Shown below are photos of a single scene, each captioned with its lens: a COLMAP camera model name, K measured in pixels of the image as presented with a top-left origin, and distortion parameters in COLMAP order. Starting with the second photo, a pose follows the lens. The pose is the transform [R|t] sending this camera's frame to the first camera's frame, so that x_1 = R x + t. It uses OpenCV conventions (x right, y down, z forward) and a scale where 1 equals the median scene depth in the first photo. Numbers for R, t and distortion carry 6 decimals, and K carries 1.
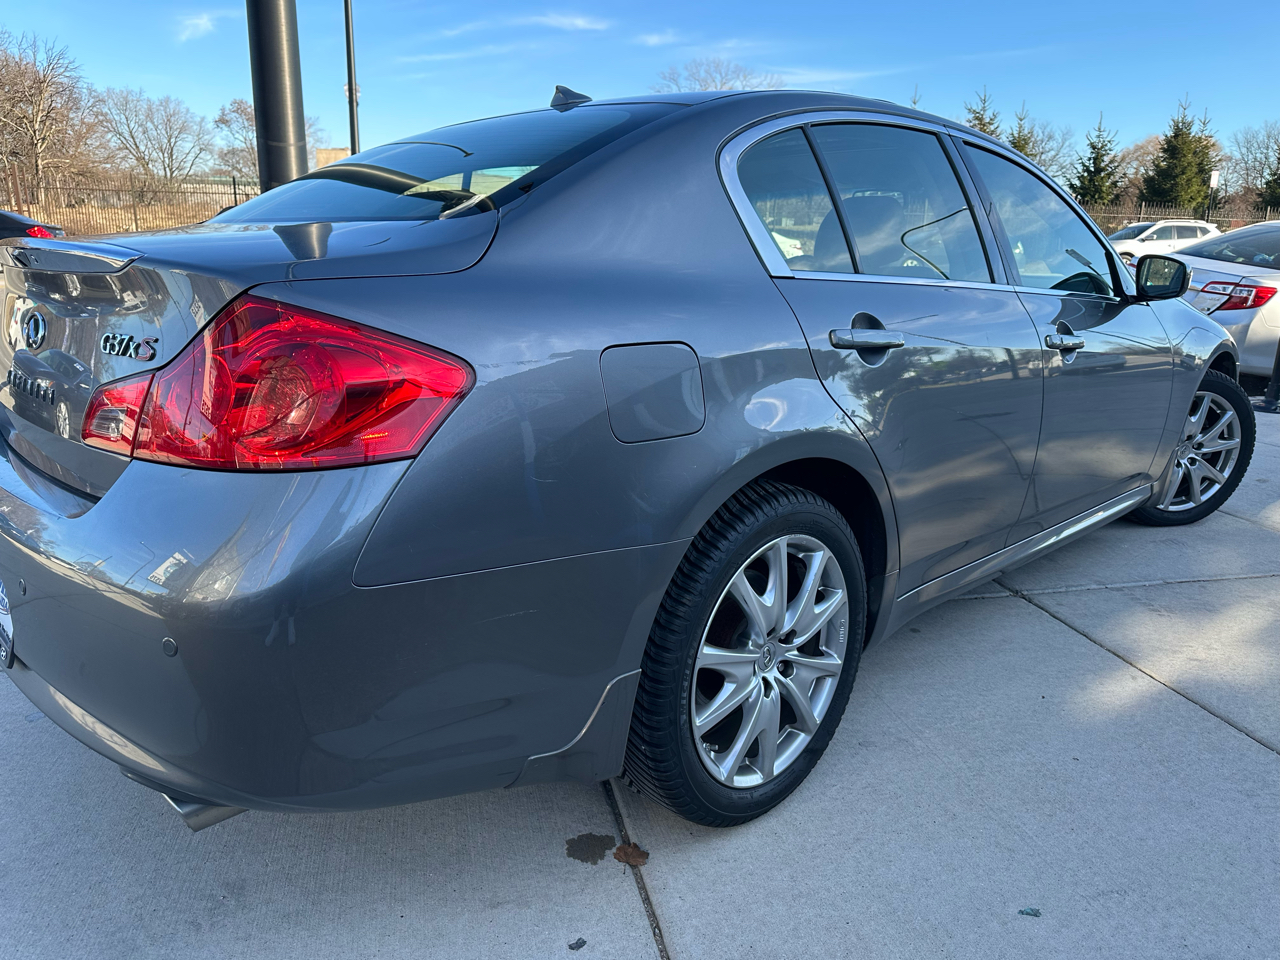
lens RADIAL K [[911.9, 0, 637.2], [0, 911.9, 480.1], [0, 0, 1]] dist [0.003680, -0.003959]
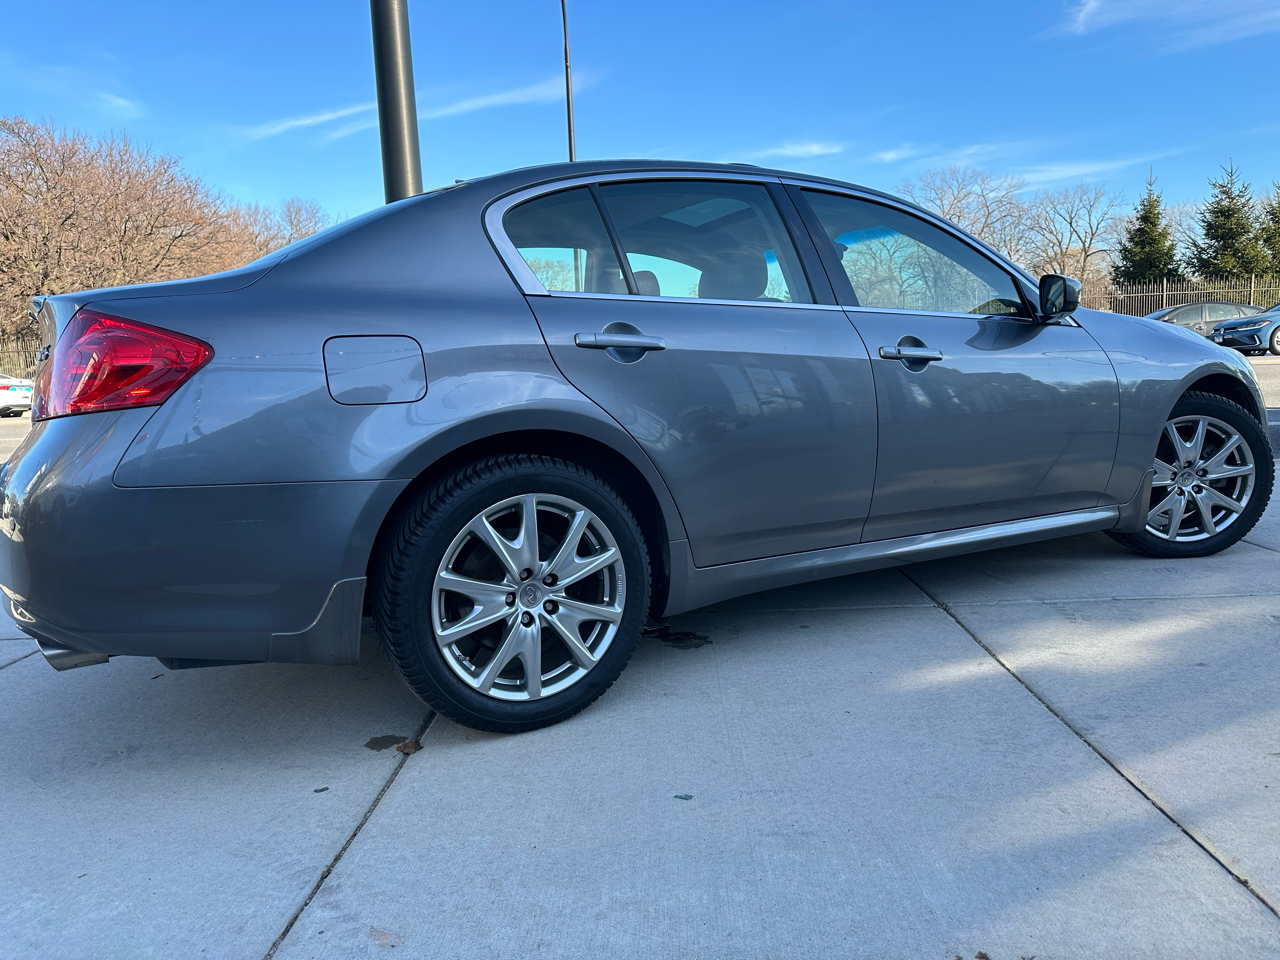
lens RADIAL K [[908.7, 0, 644.0], [0, 908.7, 475.2], [0, 0, 1]] dist [0.023799, -0.021595]
pose [[0.964910, -0.029166, -0.260958, 0.535603], [-0.004793, 0.991691, -0.128556, 0.164988], [0.262539, 0.125296, 0.956752, -0.137556]]
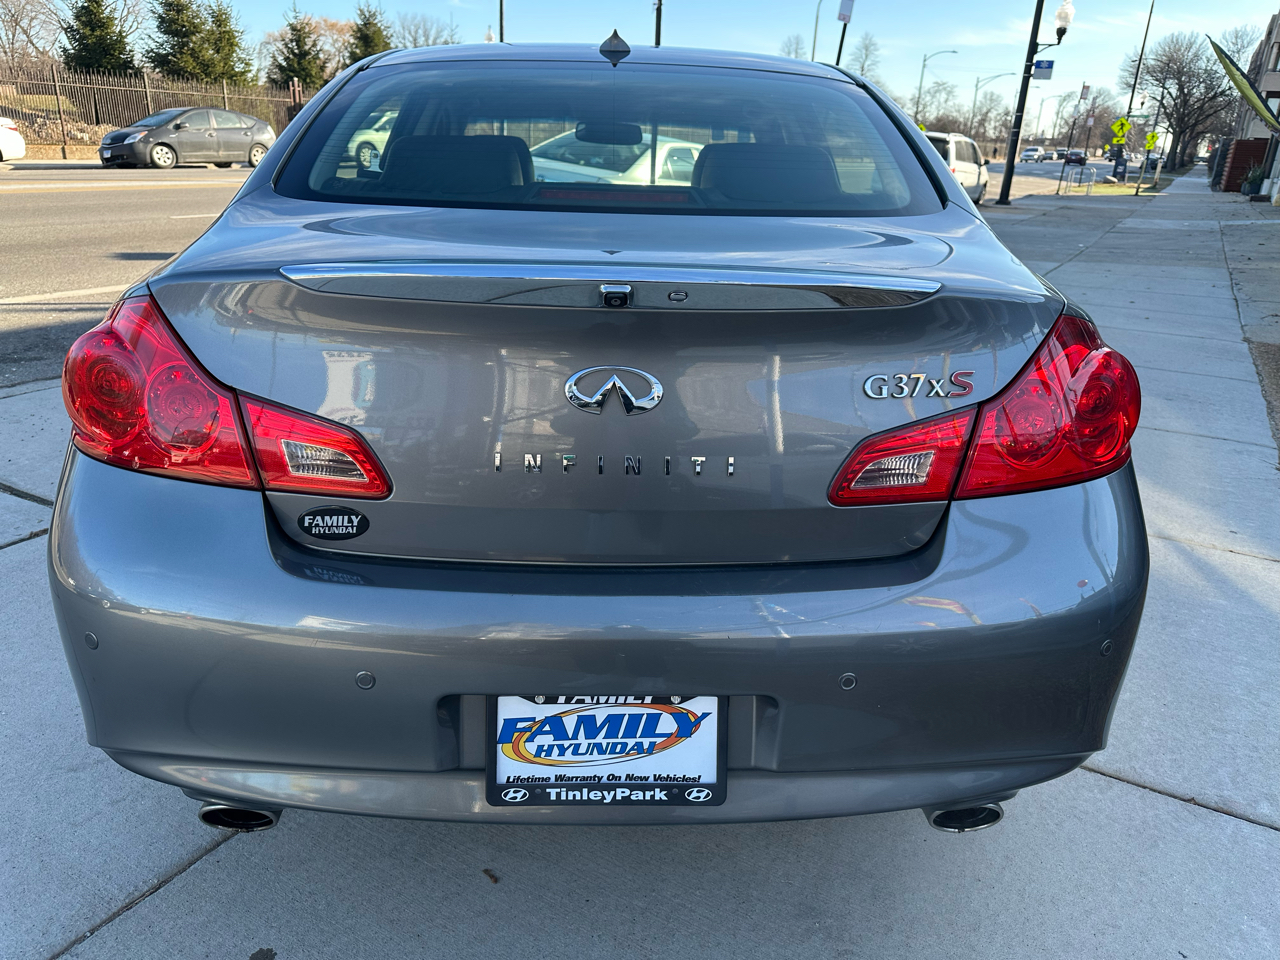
lens RADIAL K [[911.2, 0, 634.1], [0, 911.2, 478.2], [0, 0, 1]] dist [0.023703, -0.020157]
pose [[0.681739, -0.249740, 0.687650, -0.885592], [0.167534, 0.968247, 0.185552, -0.172355], [-0.712155, -0.011293, 0.701931, 0.349394]]
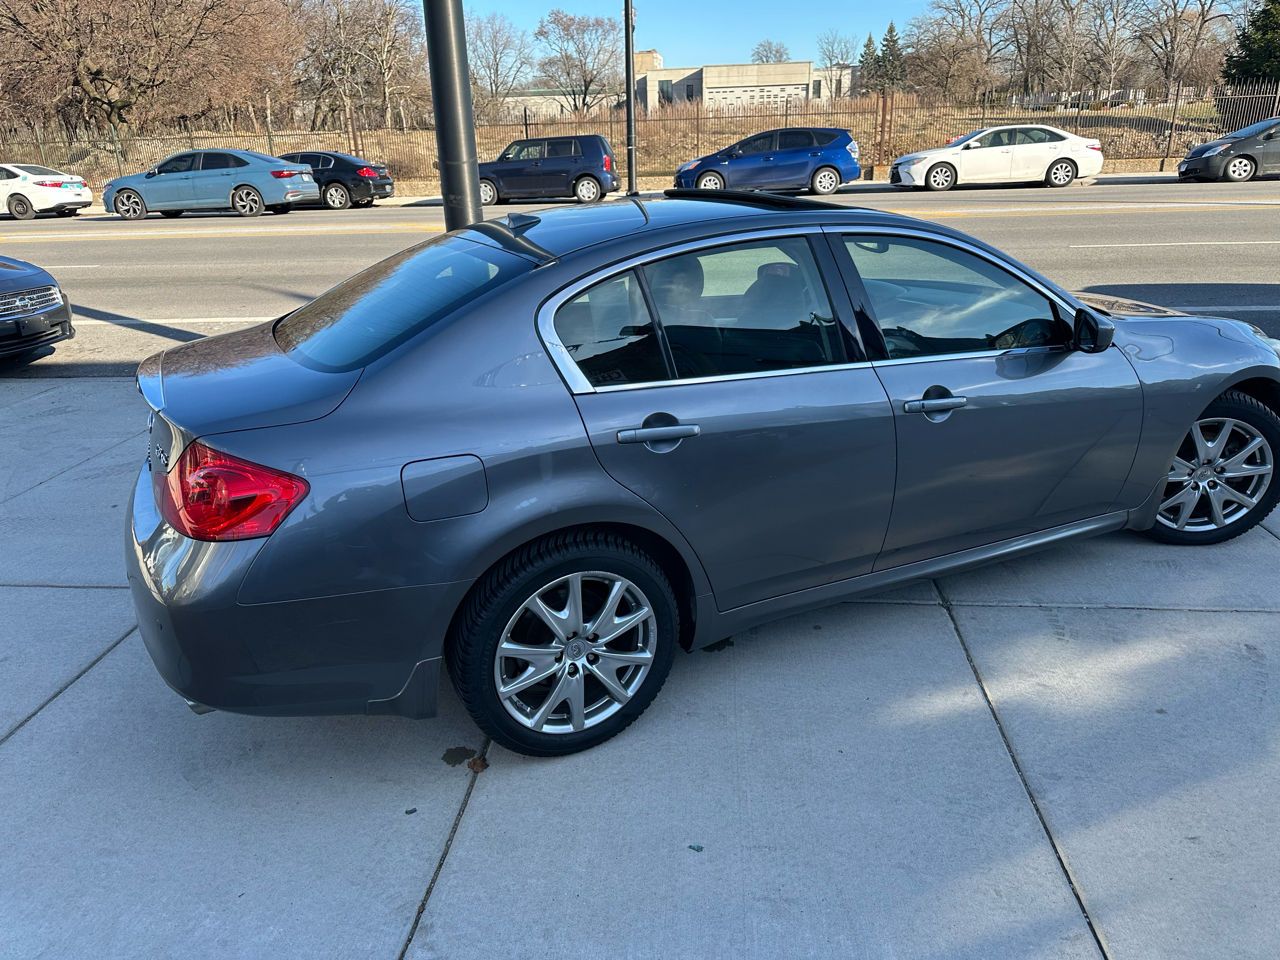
lens RADIAL K [[911.2, 0, 634.1], [0, 911.2, 478.2], [0, 0, 1]] dist [0.023703, -0.020157]
pose [[0.946517, 0.068056, -0.315394, 0.583047], [-0.034503, 0.993246, 0.110777, -0.211859], [0.320803, -0.093970, 0.942473, -0.277141]]
